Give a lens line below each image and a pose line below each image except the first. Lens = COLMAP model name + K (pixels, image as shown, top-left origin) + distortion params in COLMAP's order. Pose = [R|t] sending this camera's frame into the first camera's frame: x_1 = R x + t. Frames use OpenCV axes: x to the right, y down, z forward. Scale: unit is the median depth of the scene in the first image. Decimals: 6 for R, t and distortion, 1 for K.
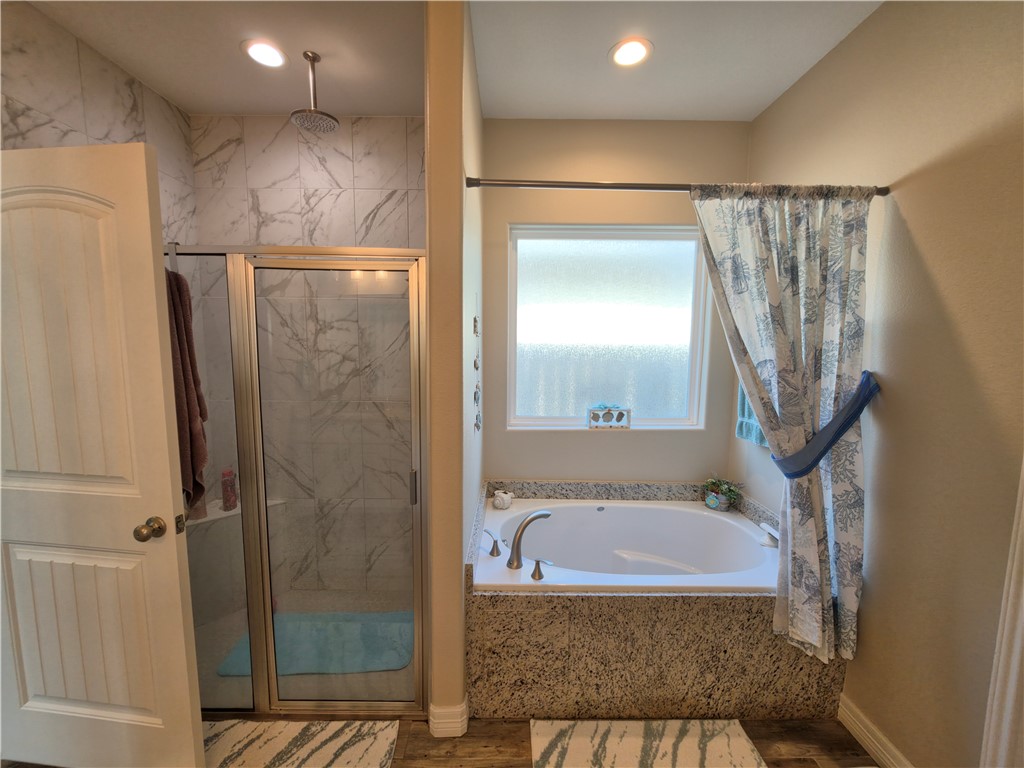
lens RADIAL K [[410.4, 0, 511.8], [0, 410.4, 385.7], [0, 0, 1]] dist [-0.003044, -0.000233]
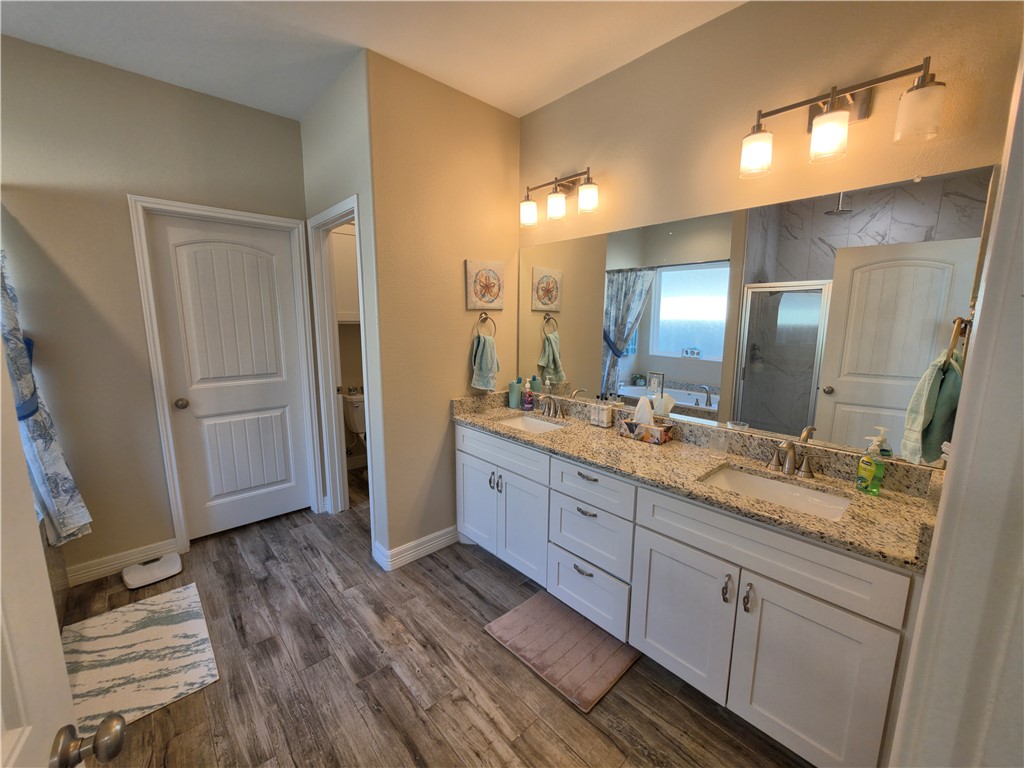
lens RADIAL K [[410.4, 0, 512.1], [0, 410.4, 383.6], [0, 0, 1]] dist [-0.003044, -0.000233]
pose [[-0.678814, -0.125440, 0.723517, -1.176676], [0.066371, 0.970787, 0.230581, -0.059591], [-0.731305, 0.204542, -0.650658, 0.723643]]
